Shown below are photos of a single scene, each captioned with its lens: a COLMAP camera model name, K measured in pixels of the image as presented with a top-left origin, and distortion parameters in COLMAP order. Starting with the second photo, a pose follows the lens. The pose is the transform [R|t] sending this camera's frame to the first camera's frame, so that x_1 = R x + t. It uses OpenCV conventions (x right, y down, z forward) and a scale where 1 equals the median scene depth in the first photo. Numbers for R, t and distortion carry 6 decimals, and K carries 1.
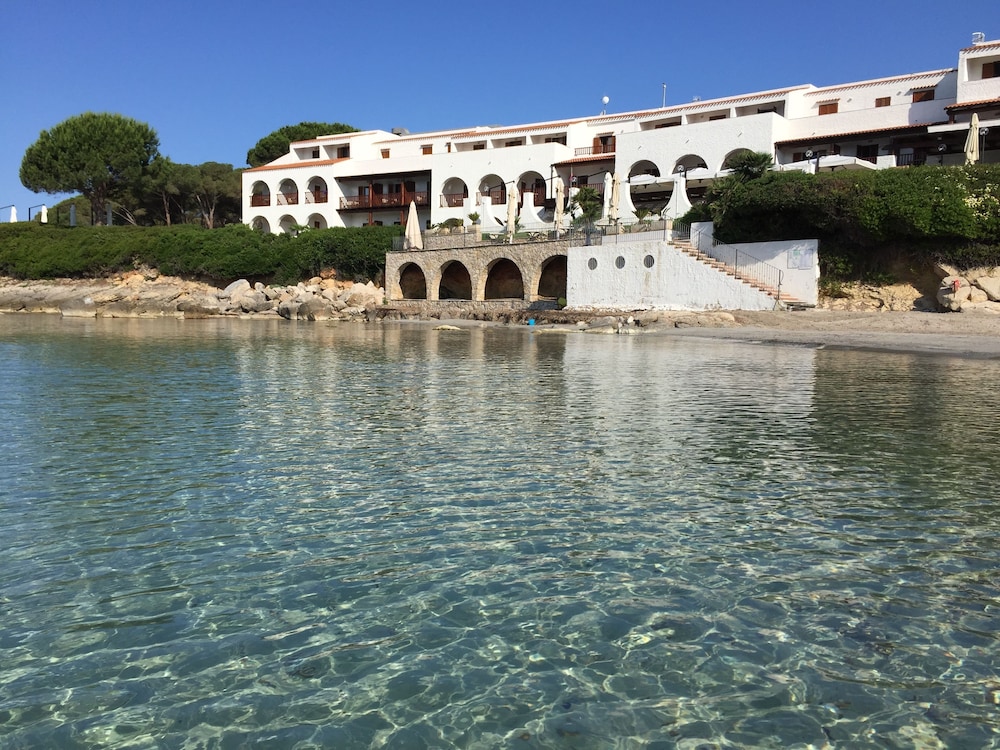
lens RADIAL K [[779.7, 0, 500.0], [0, 779.7, 375.0], [0, 0, 1]] dist [0.000437, 0.000025]
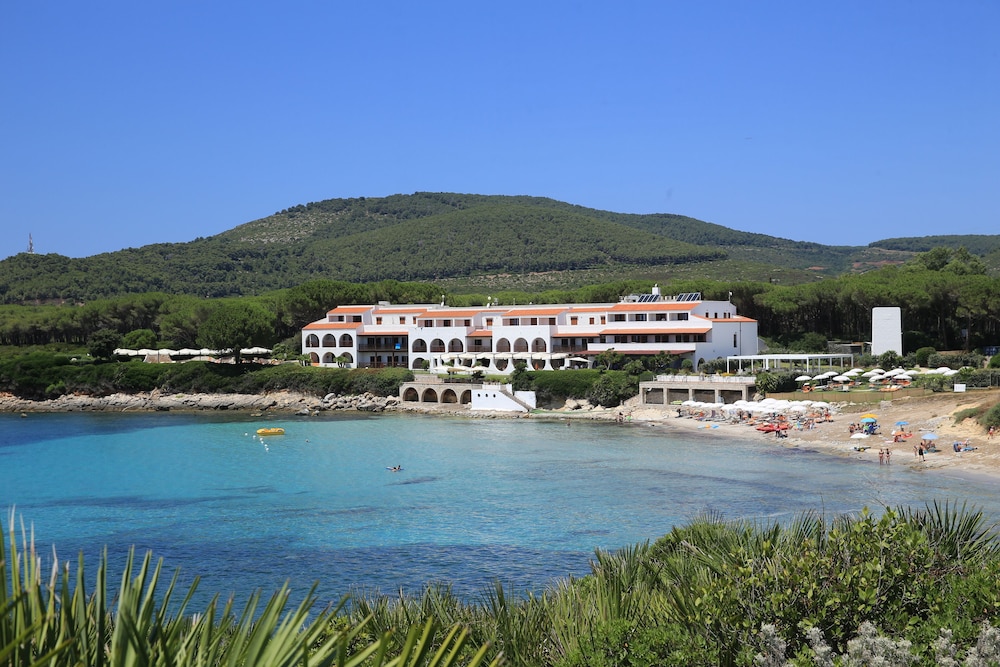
lens RADIAL K [[1449.4, 0, 500.0], [0, 1449.4, 333.5], [0, 0, 1]] dist [0.011222, 0.035146]
pose [[0.995638, -0.035581, 0.086251, -0.177928], [0.041786, 0.996584, -0.071230, 0.021859], [-0.083422, 0.074523, 0.993724, -2.909302]]
